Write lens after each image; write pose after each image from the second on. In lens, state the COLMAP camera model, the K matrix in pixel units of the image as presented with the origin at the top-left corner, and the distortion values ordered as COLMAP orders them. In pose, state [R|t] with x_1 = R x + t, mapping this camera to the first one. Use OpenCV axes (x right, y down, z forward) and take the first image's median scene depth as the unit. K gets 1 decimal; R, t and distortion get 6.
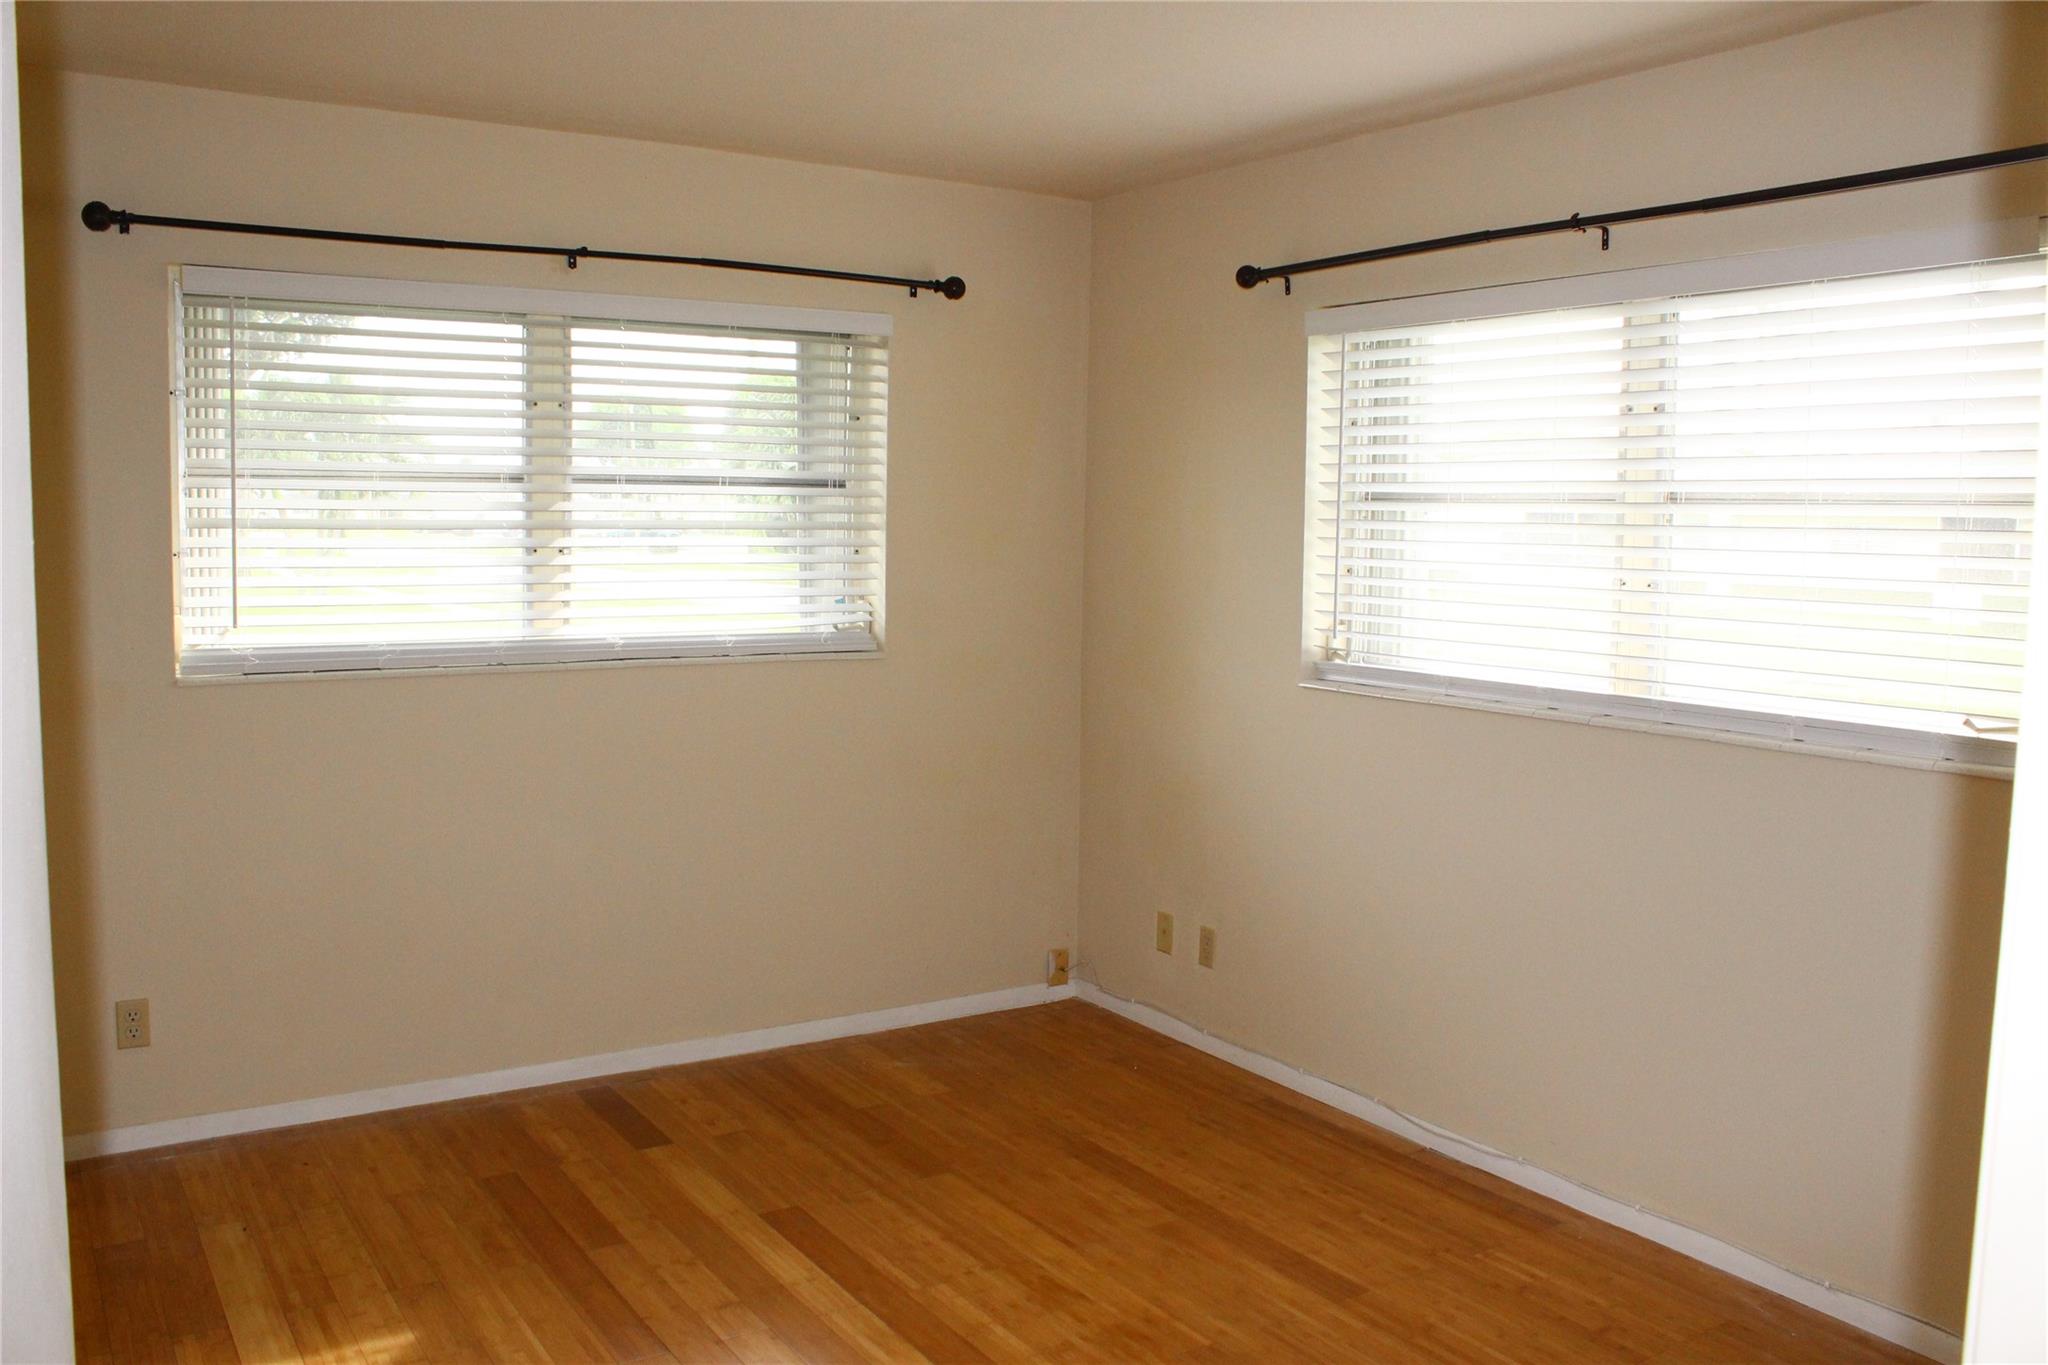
lens RADIAL K [[1696.7, 0, 1024.0], [0, 1696.7, 682.5], [0, 0, 1]] dist [-0.179533, 0.118532]
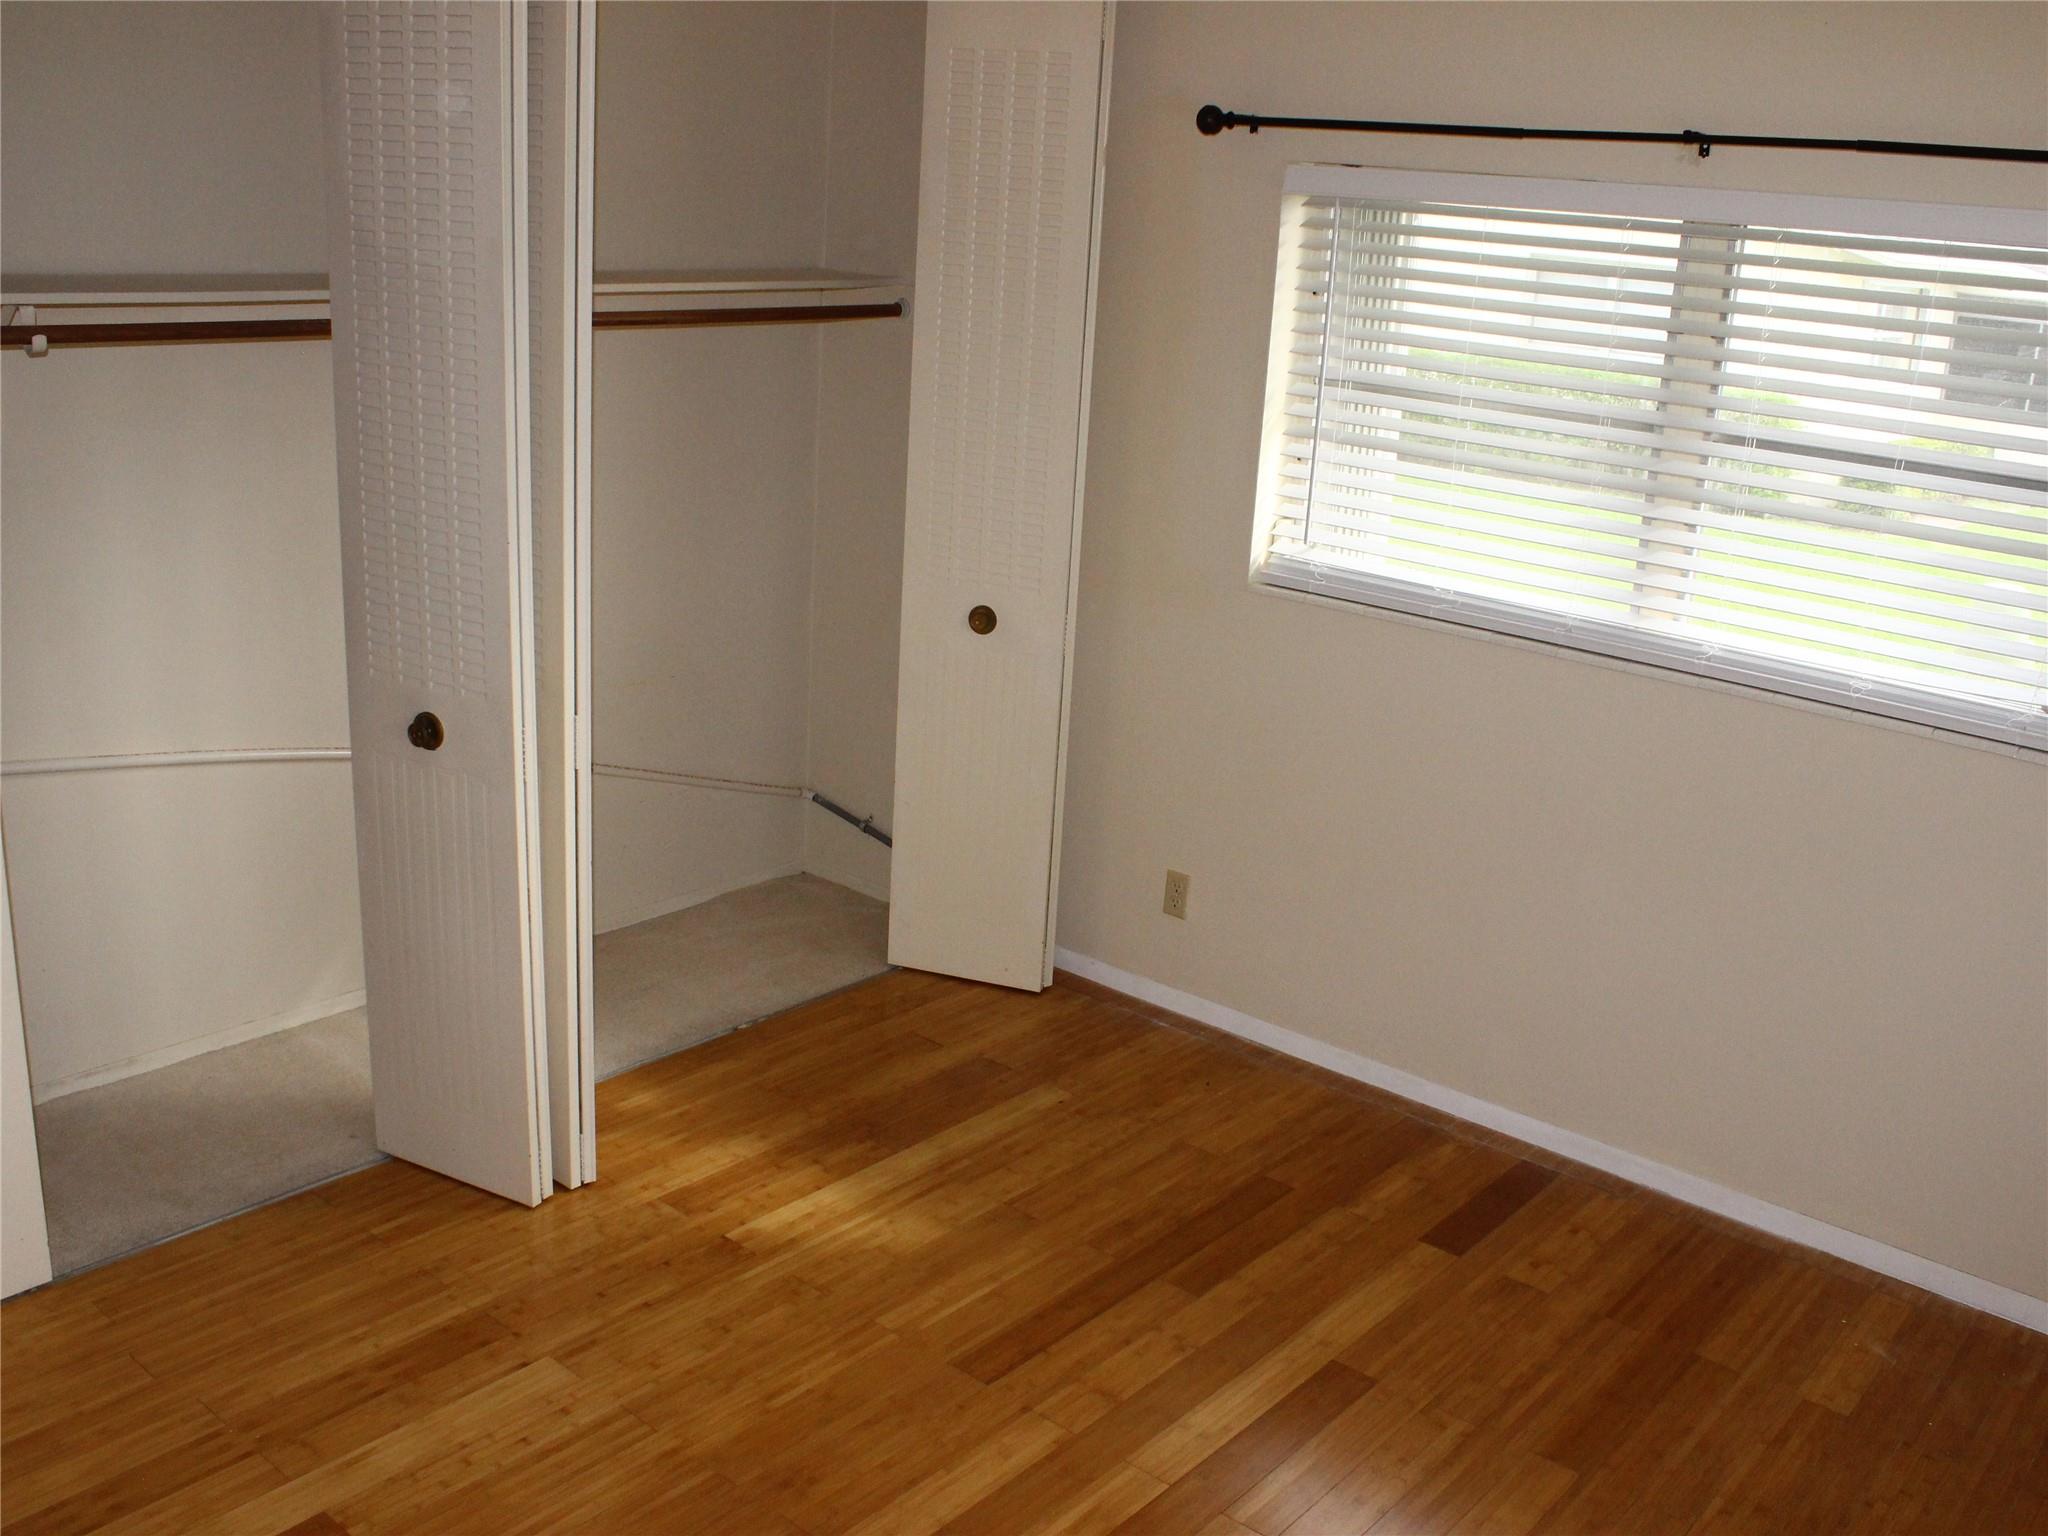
lens RADIAL K [[1859.3, 0, 1064.8], [0, 1859.3, 771.3], [0, 0, 1]] dist [-0.178370, 0.147318]
pose [[0.305881, 0.280821, -0.909712, 0.501963], [-0.156829, 0.957319, 0.242785, -0.147792], [0.939064, 0.068406, 0.336866, 0.508308]]
